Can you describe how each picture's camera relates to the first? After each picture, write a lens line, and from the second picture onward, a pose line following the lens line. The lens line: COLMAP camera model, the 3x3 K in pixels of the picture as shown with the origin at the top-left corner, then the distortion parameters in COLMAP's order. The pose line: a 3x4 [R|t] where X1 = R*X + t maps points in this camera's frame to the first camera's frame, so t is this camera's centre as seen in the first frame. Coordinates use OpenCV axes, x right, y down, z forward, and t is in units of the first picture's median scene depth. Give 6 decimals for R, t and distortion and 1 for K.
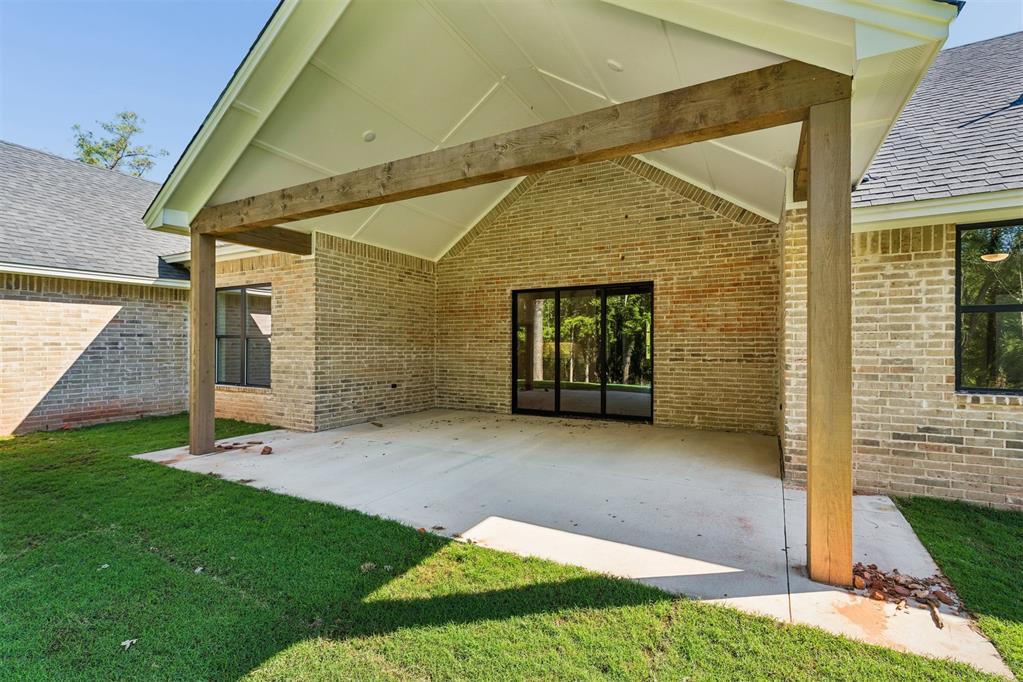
lens RADIAL K [[469.8, 0, 507.3], [0, 469.8, 338.8], [0, 0, 1]] dist [0.001689, 0.000144]
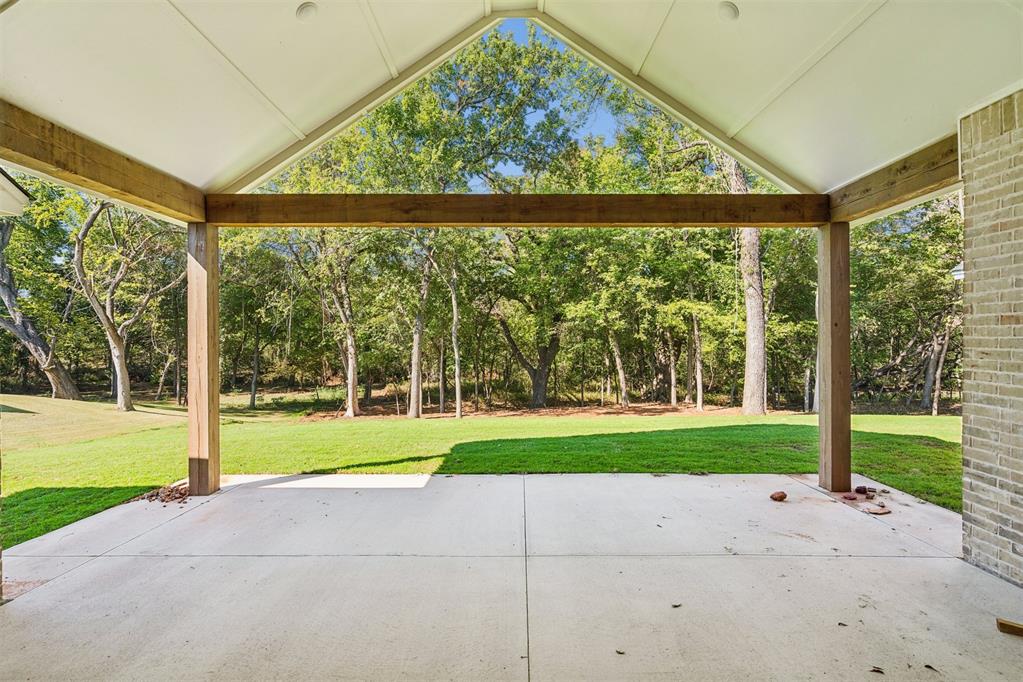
lens RADIAL K [[469.8, 0, 507.3], [0, 469.8, 338.8], [0, 0, 1]] dist [0.001689, 0.000144]
pose [[-0.878641, 0.004448, -0.477462, 0.186663], [0.008023, 0.999953, -0.005449, -0.014909], [0.477415, -0.008619, -0.878636, 1.092360]]
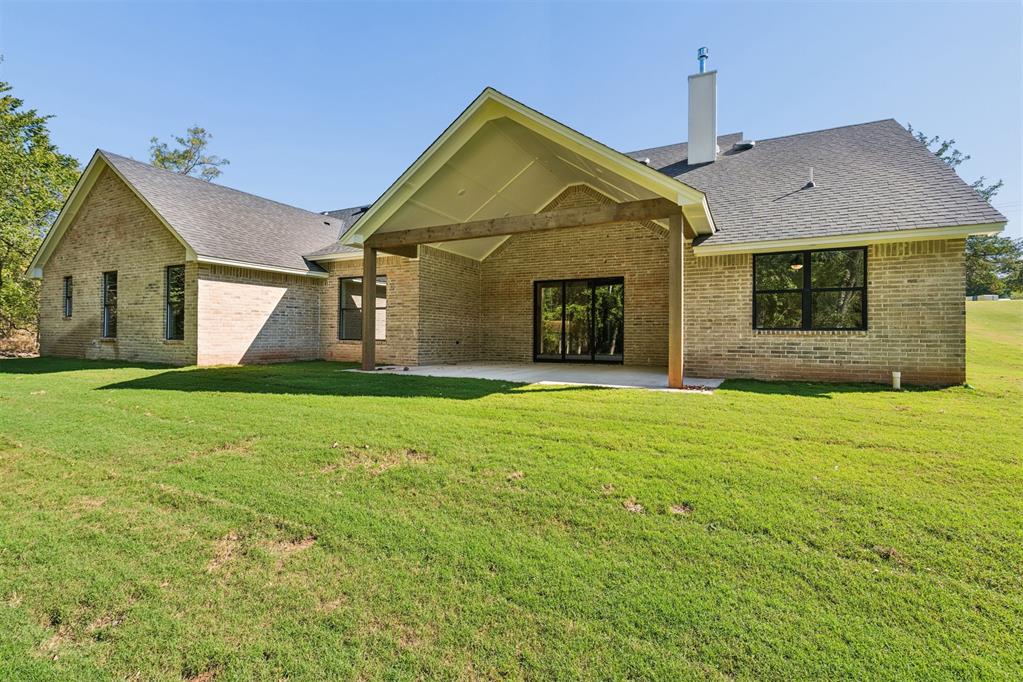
lens RADIAL K [[469.3, 0, 513.0], [0, 469.3, 330.9], [0, 0, 1]] dist [-0.000094, 0.000123]
pose [[0.999419, 0.008006, 0.033128, -0.122529], [-0.008084, 0.999965, 0.002242, 0.063646], [-0.033109, -0.002508, 0.999449, -0.597726]]
